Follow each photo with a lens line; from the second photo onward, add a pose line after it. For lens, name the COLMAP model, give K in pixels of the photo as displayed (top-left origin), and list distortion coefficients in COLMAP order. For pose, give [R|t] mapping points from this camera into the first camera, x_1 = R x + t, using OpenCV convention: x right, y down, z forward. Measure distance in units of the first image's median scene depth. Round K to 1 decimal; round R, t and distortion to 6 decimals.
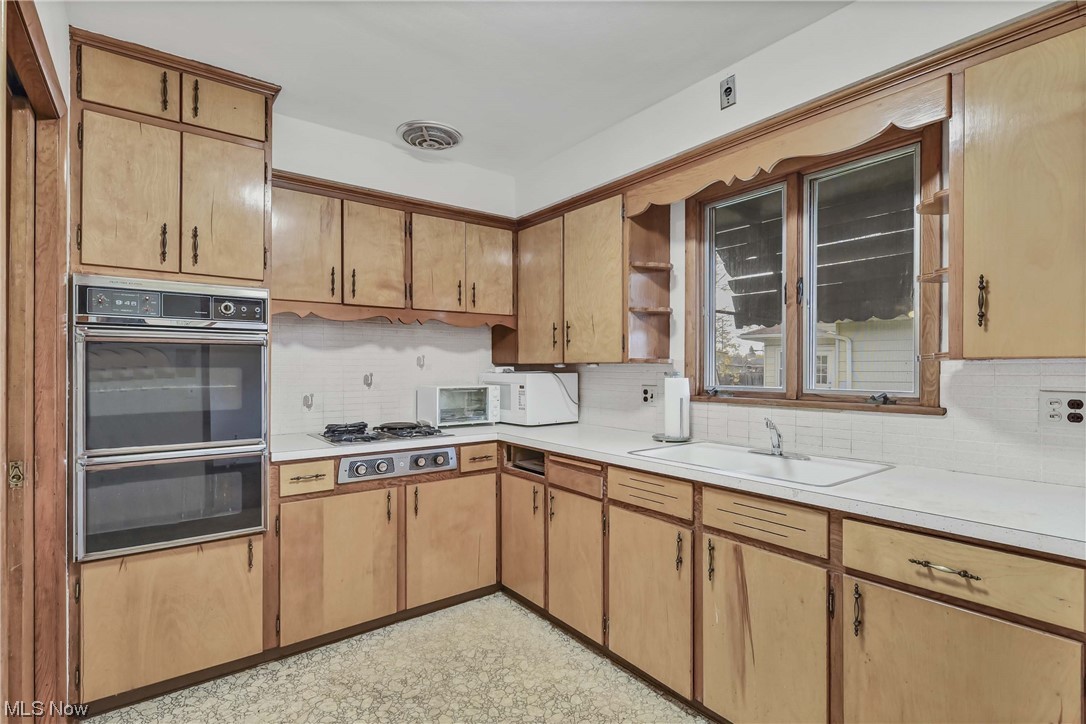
lens RADIAL K [[532.5, 0, 545.3], [0, 532.5, 369.4], [0, 0, 1]] dist [-0.000119, -0.000844]
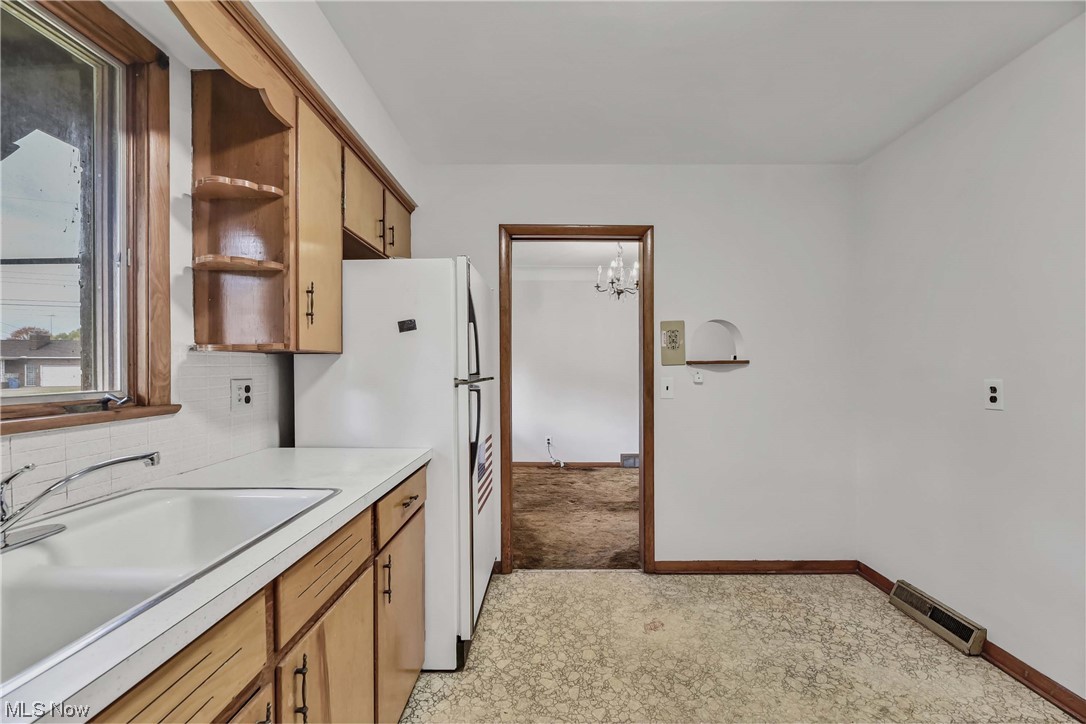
lens RADIAL K [[455.7, 0, 545.1], [0, 455.7, 369.4], [0, 0, 1]] dist [-0.004012, -0.000952]
pose [[-0.798080, 0.004115, 0.602538, -0.138064], [0.011280, 0.999903, 0.008111, 0.011758], [-0.602446, 0.013270, -0.798049, 0.916136]]
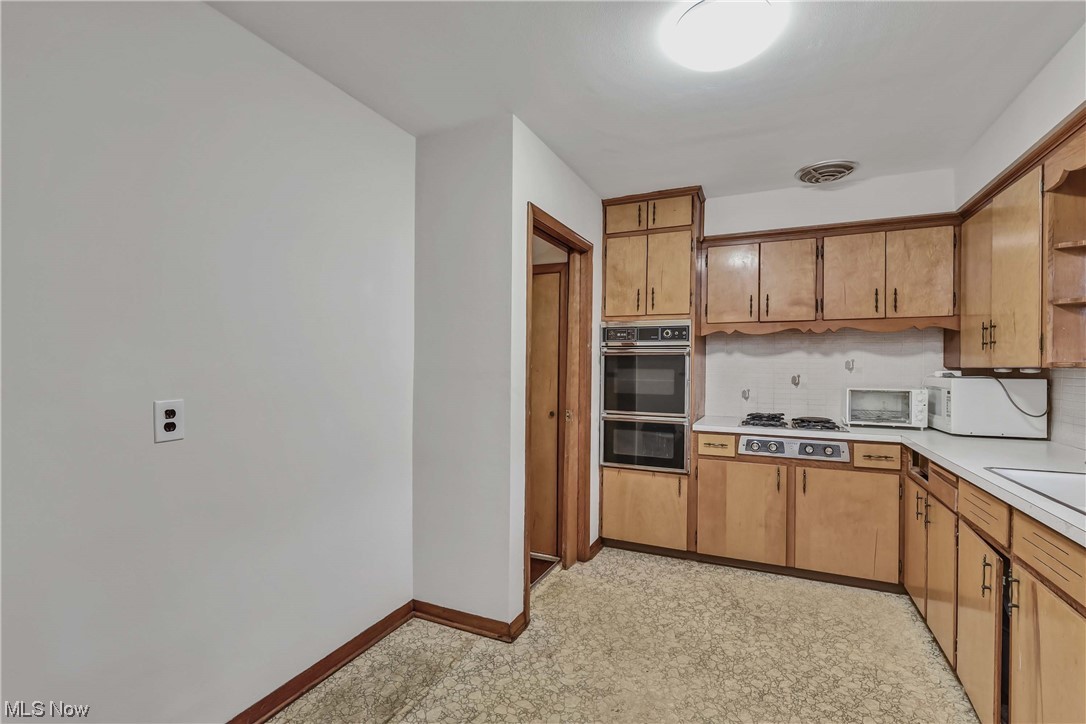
lens RADIAL K [[481.9, 0, 538.5], [0, 481.9, 368.9], [0, 0, 1]] dist [-0.004551, -0.000488]
pose [[0.461886, 0.007302, -0.886909, 0.483279], [-0.011166, 0.999935, 0.002417, -0.003080], [0.886869, 0.008787, 0.461937, -0.042778]]
